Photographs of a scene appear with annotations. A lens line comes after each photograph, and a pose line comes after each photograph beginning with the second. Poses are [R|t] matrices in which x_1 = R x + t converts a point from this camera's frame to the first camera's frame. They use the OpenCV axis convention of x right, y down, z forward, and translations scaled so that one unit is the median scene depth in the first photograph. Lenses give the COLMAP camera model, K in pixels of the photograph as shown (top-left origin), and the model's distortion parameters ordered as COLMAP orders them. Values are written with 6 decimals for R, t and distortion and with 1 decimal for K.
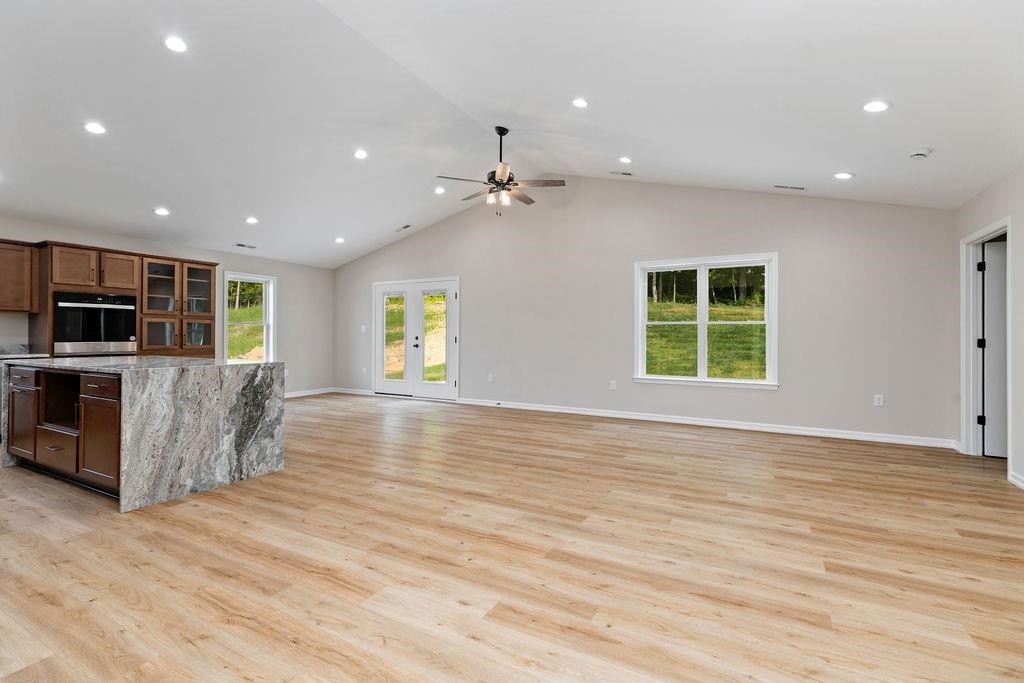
lens RADIAL K [[461.8, 0, 512.0], [0, 461.8, 335.0], [0, 0, 1]] dist [0.005013, 0.000325]
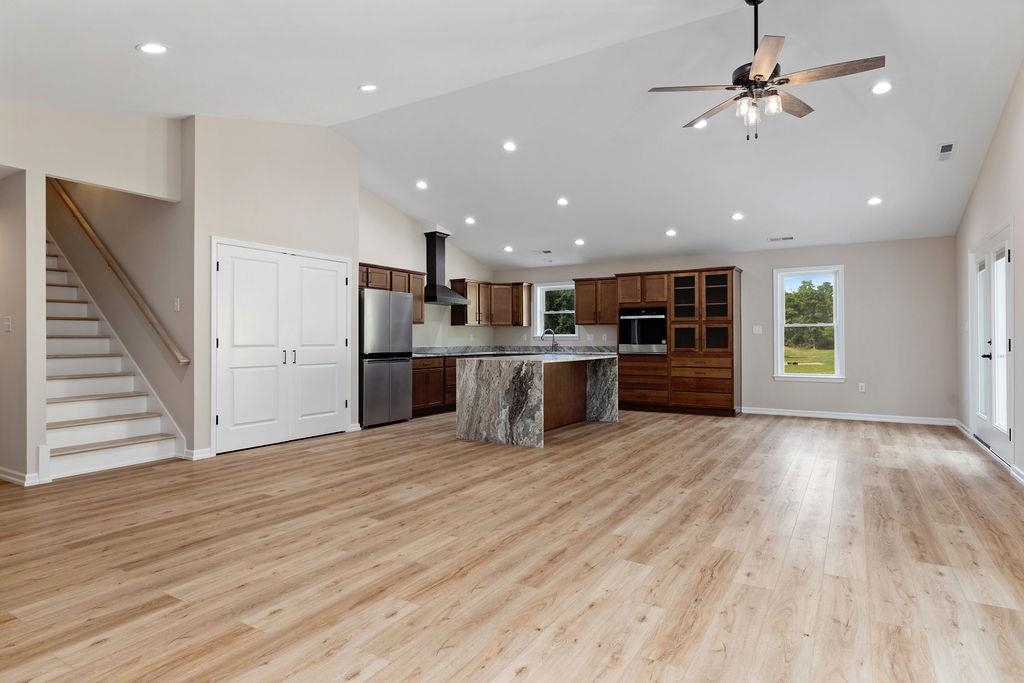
lens RADIAL K [[560.6, 0, 512.0], [0, 560.6, 341.5], [0, 0, 1]] dist [0.004134, 0.001254]
pose [[-0.040293, -0.000629, -0.999188, 1.008042], [0.005352, 0.999985, -0.000845, 0.008181], [0.999174, -0.005382, -0.040289, 0.990030]]
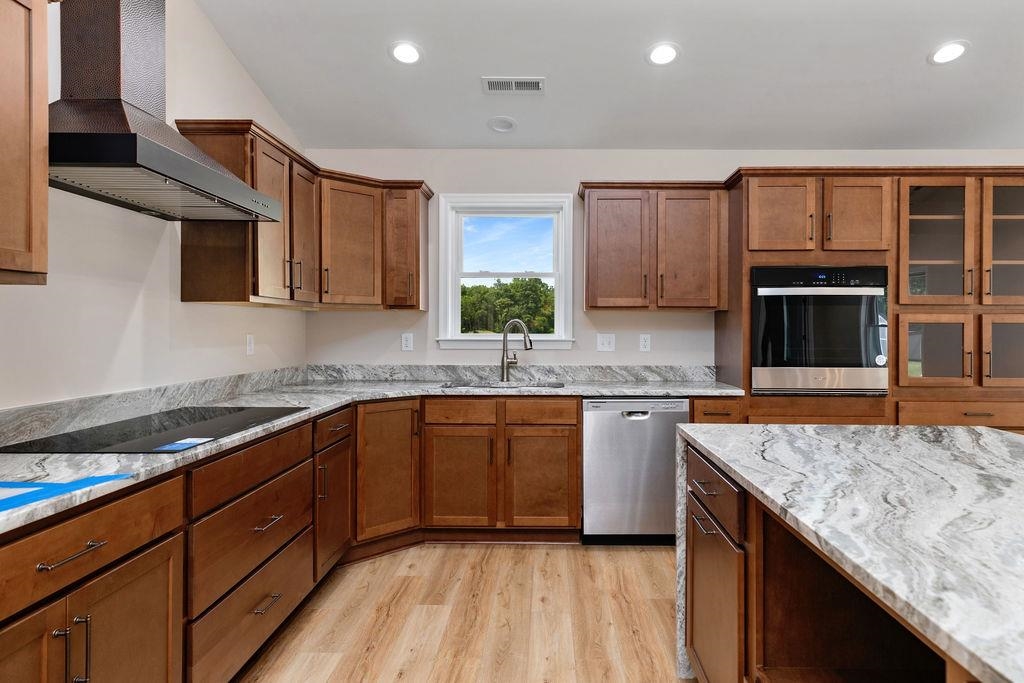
lens RADIAL K [[599.2, 0, 543.0], [0, 599.2, 331.7], [0, 0, 1]] dist [0.005626, 0.001081]
pose [[0.473204, 0.002890, -0.880948, -0.690802], [0.000882, 0.999993, 0.003754, -0.034336], [0.880953, -0.002553, 0.473198, 0.653453]]
